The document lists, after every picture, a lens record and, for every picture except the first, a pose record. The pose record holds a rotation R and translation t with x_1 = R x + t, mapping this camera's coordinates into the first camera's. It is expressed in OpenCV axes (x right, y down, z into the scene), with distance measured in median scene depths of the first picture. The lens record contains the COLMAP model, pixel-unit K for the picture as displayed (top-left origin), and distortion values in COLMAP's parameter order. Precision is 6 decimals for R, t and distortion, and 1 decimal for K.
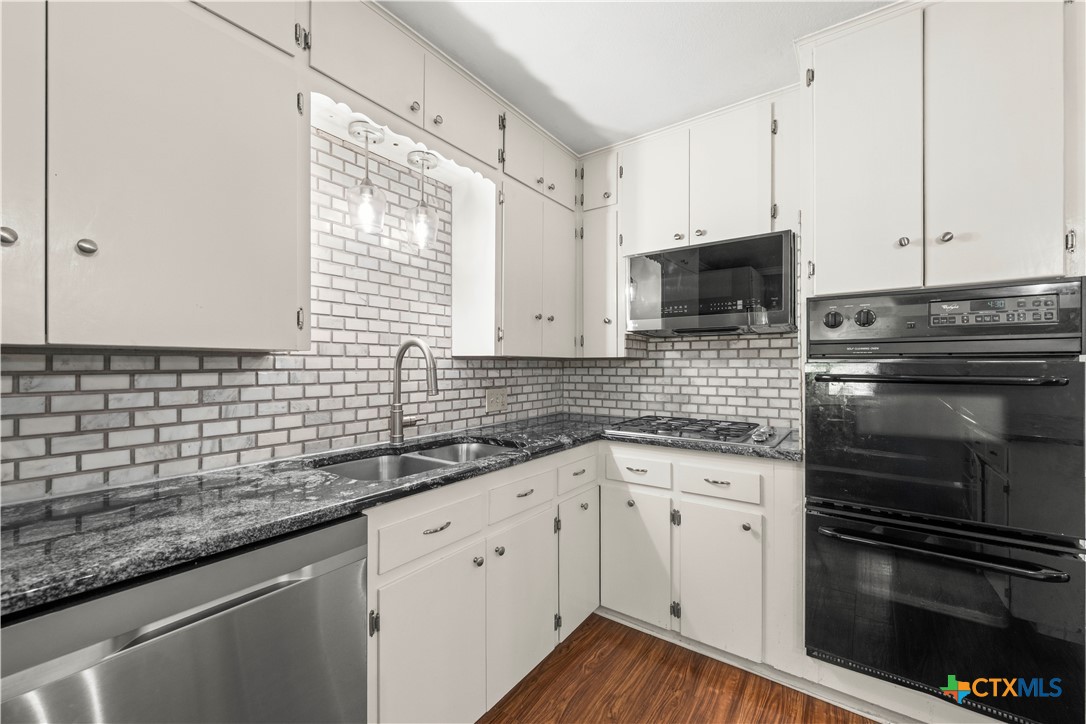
lens RADIAL K [[430.5, 0, 548.0], [0, 430.5, 365.1], [0, 0, 1]] dist [0.000041, -0.000154]
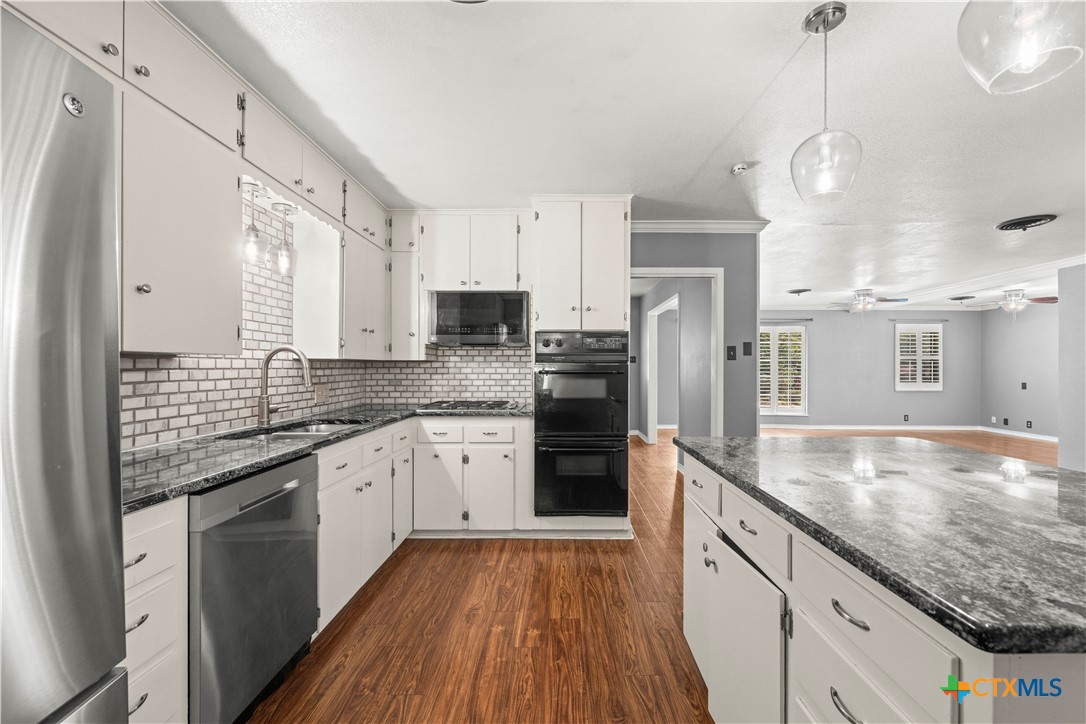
lens RADIAL K [[435.2, 0, 558.4], [0, 435.2, 366.3], [0, 0, 1]] dist [-0.000213, -0.000077]
pose [[0.819232, 0.001268, 0.573462, -0.369162], [-0.001611, 0.999999, 0.000089, 0.000986], [-0.573461, -0.000996, 0.819233, -0.564039]]
